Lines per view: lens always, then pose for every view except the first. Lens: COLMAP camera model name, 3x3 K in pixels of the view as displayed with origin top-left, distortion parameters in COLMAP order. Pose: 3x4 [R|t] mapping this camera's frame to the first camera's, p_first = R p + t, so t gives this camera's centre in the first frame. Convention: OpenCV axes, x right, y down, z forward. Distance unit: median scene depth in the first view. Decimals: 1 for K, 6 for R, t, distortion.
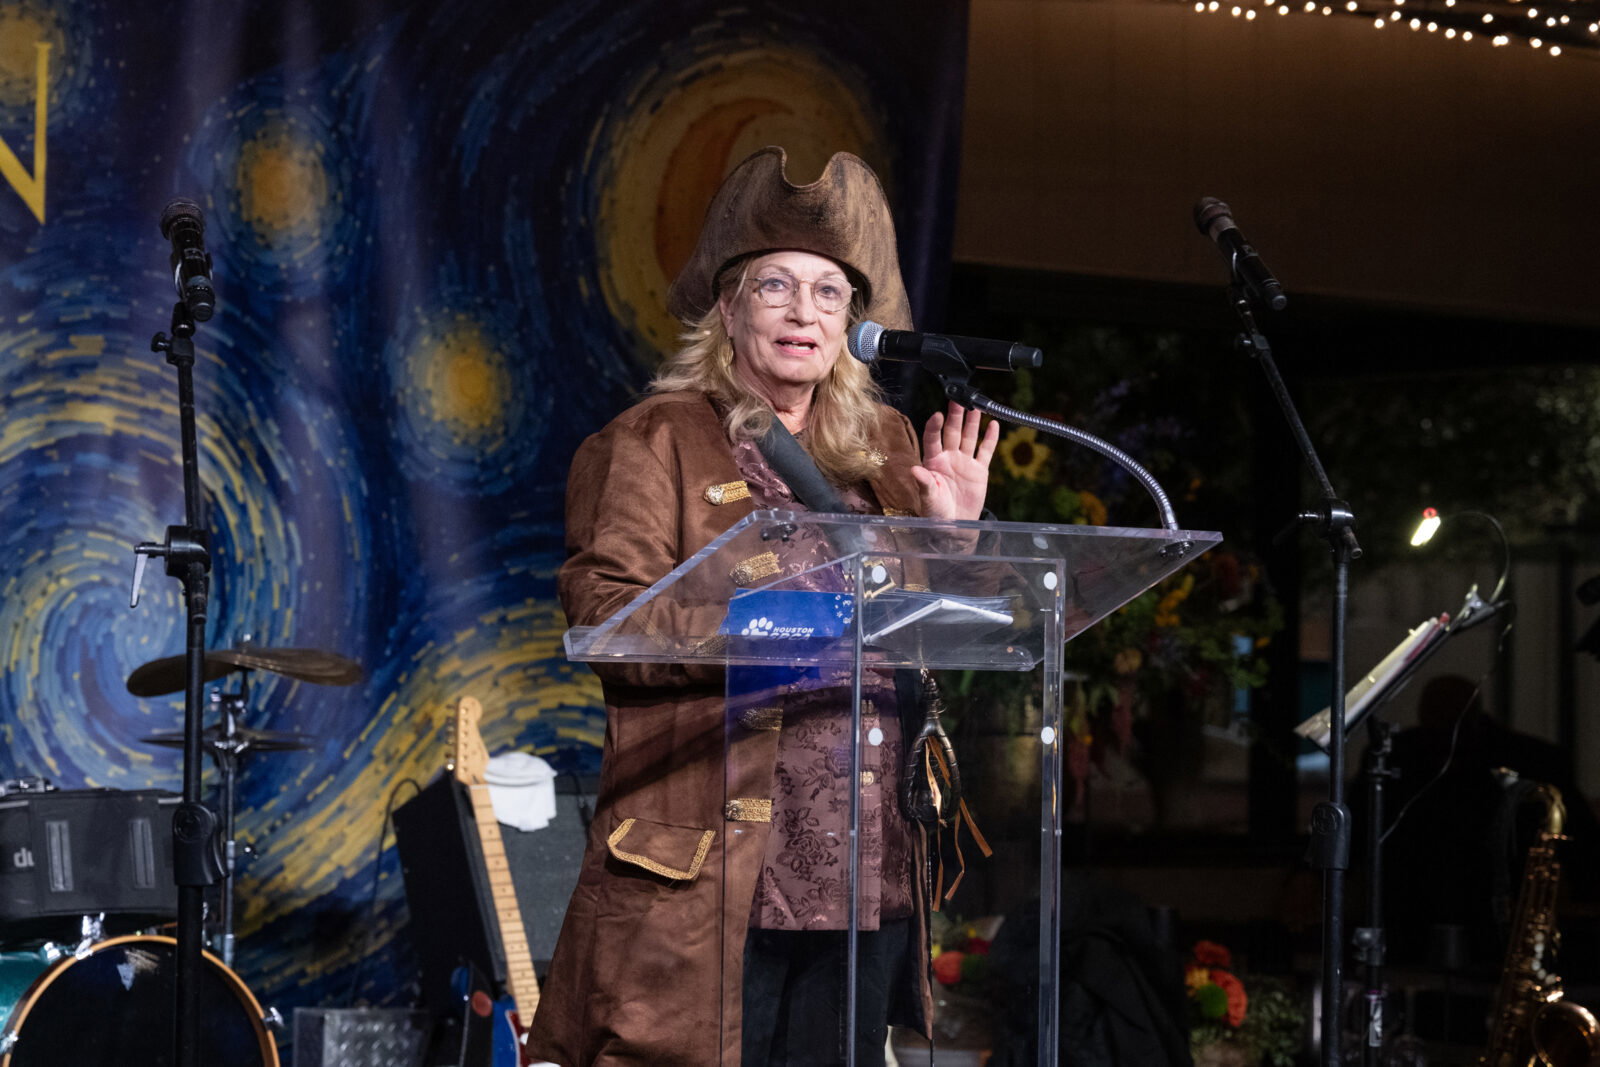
lens RADIAL K [[4490.6, 0, 798.5], [0, 4490.6, 540.6], [0, 0, 1]] dist [0.000823, 0.000000]
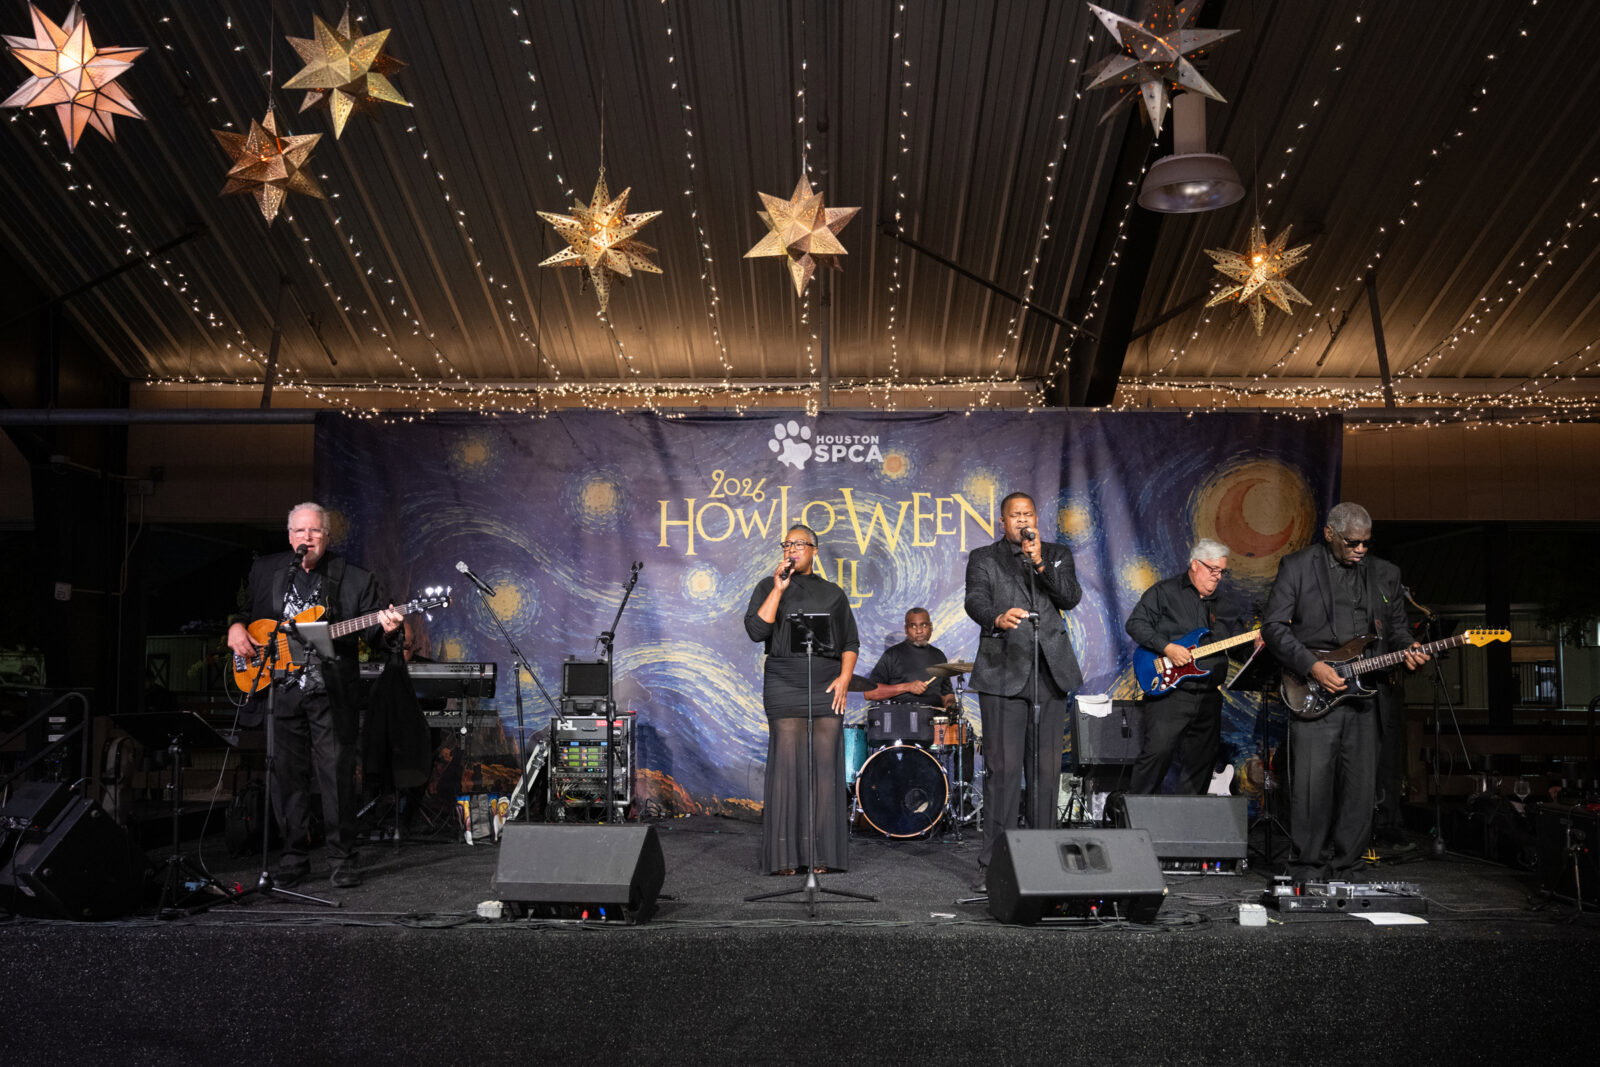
lens RADIAL K [[1486.0, 0, 859.0], [0, 1486.0, 556.6], [0, 0, 1]] dist [0.002905, 0.000000]
pose [[0.802121, -0.062251, -0.593908, 0.398804], [0.031331, 0.997569, -0.062245, 0.009291], [0.596339, 0.031320, 0.802121, 0.035029]]
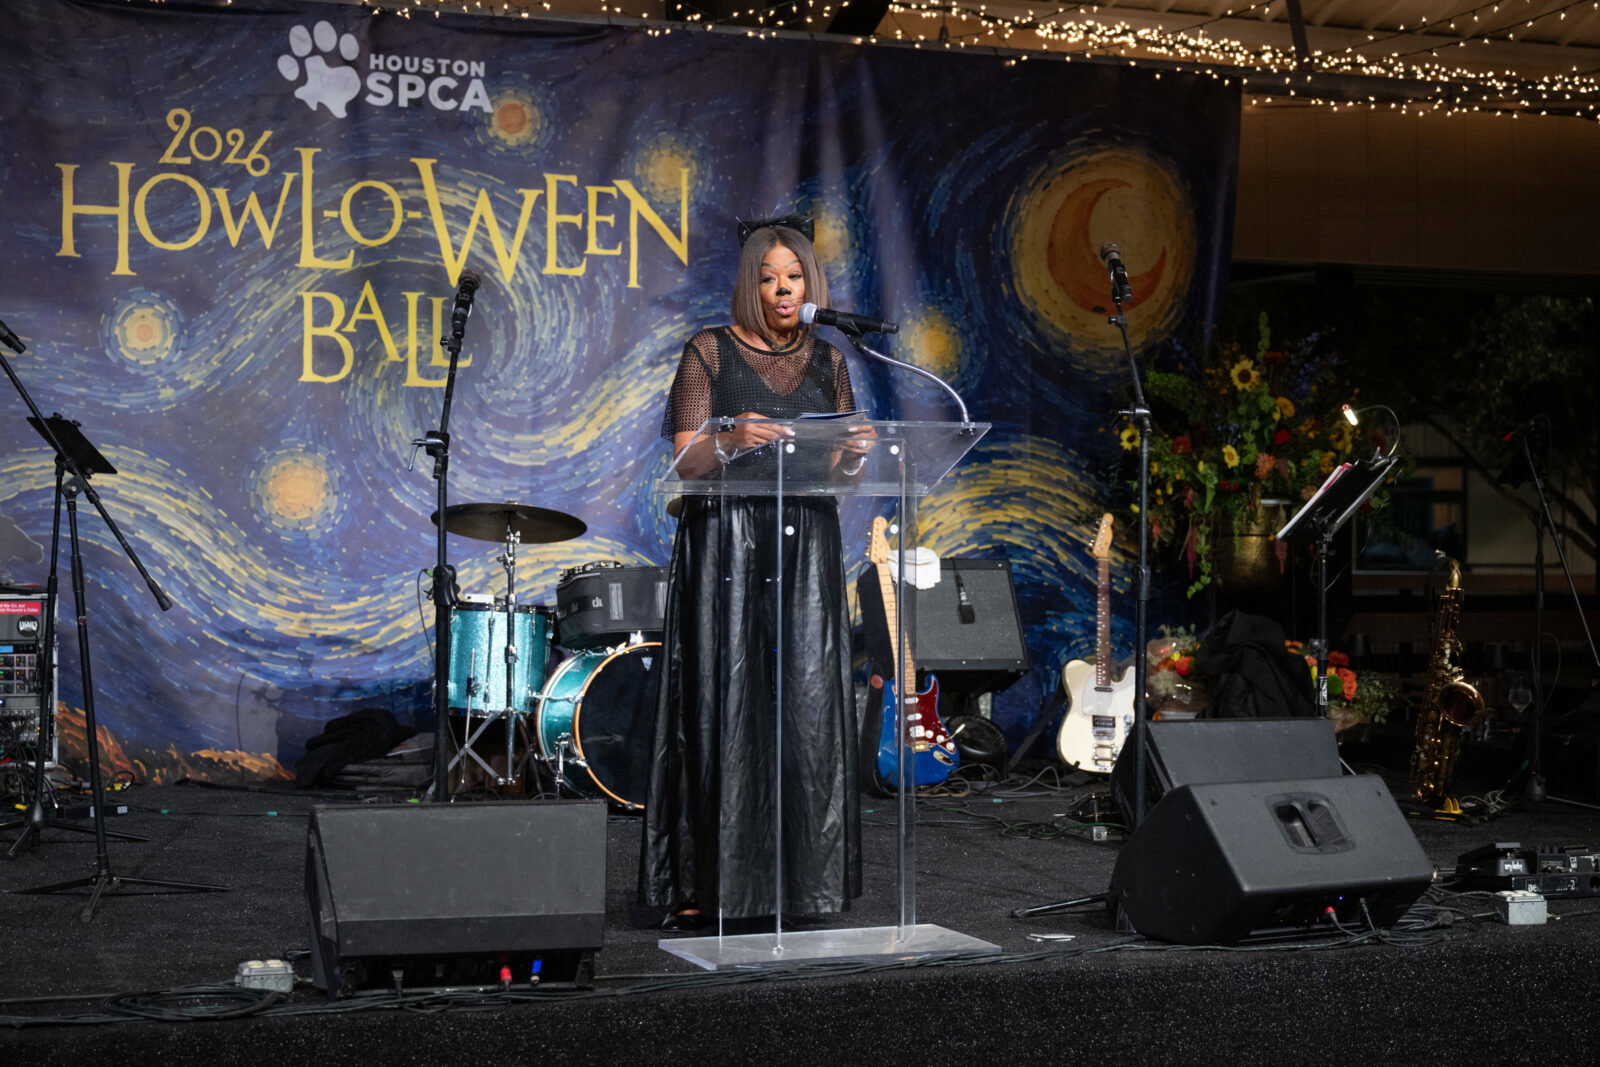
lens RADIAL K [[2715.8, 0, 858.2], [0, 2715.8, 501.0], [0, 0, 1]] dist [0.003128, 0.000000]
pose [[0.969971, -0.012686, -0.242890, 0.165385], [0.019058, 0.999533, 0.023903, 0.001328], [0.242474, -0.027814, 0.969759, -0.074271]]
